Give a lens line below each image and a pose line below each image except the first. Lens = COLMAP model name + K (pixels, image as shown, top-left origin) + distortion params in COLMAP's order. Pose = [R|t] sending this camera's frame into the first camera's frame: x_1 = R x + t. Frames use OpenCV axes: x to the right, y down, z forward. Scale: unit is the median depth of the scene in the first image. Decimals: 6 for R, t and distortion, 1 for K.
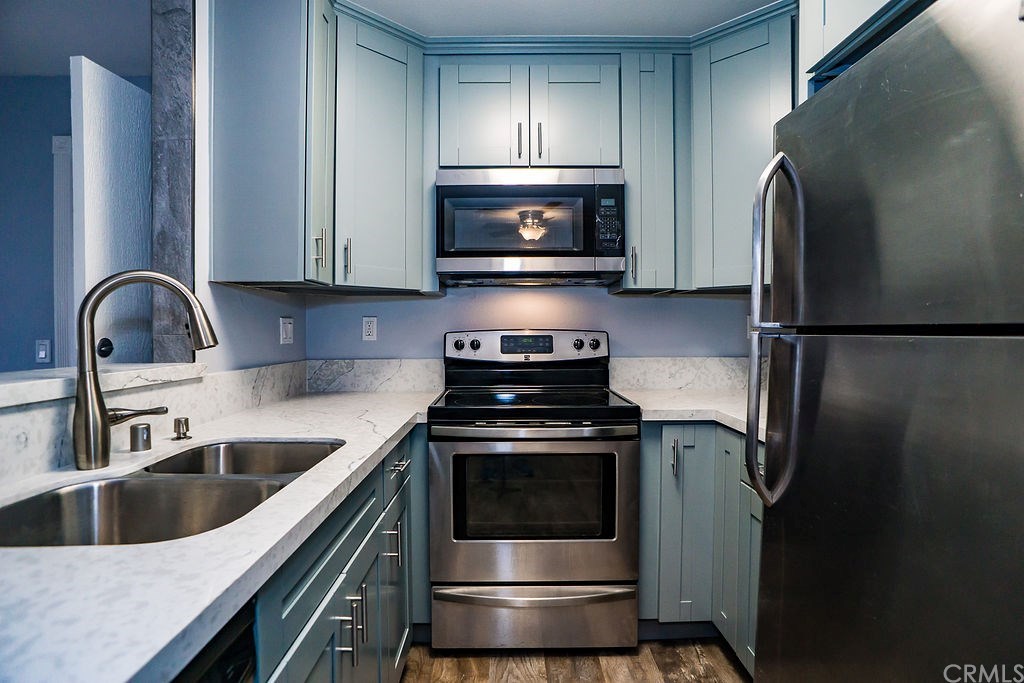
lens RADIAL K [[539.8, 0, 511.9], [0, 539.8, 331.6], [0, 0, 1]] dist [-0.066556, 0.041052]
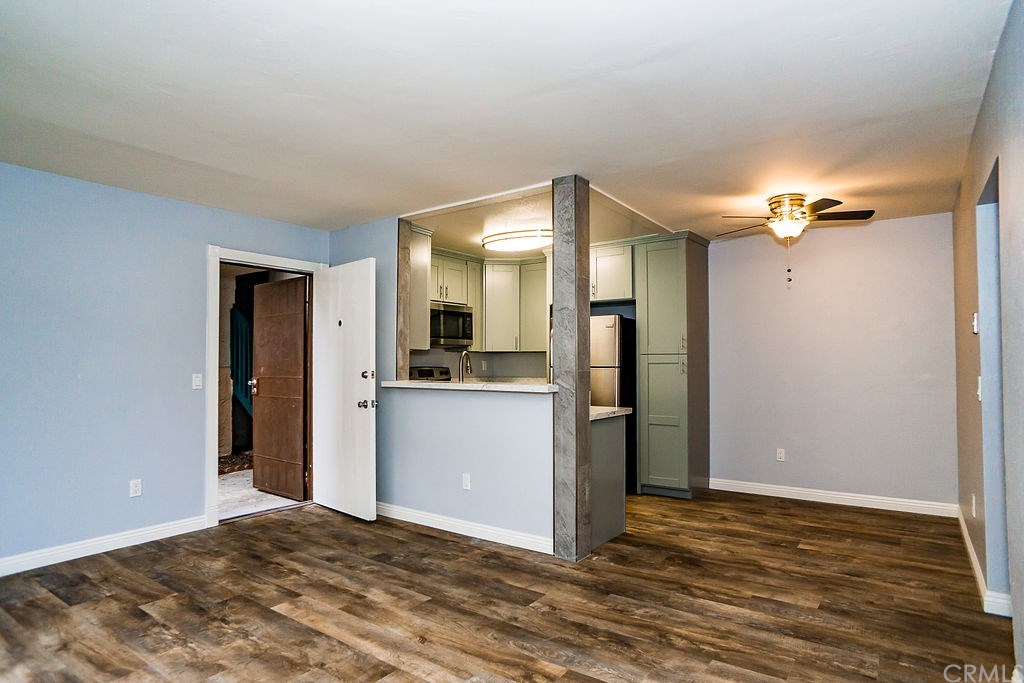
lens RADIAL K [[575.0, 0, 509.3], [0, 575.0, 343.8], [0, 0, 1]] dist [-0.084892, 0.058917]
pose [[0.597704, 0.031407, 0.801101, -1.974530], [0.000407, 0.999220, -0.039478, -0.007522], [-0.801717, 0.023922, 0.597225, -0.856694]]
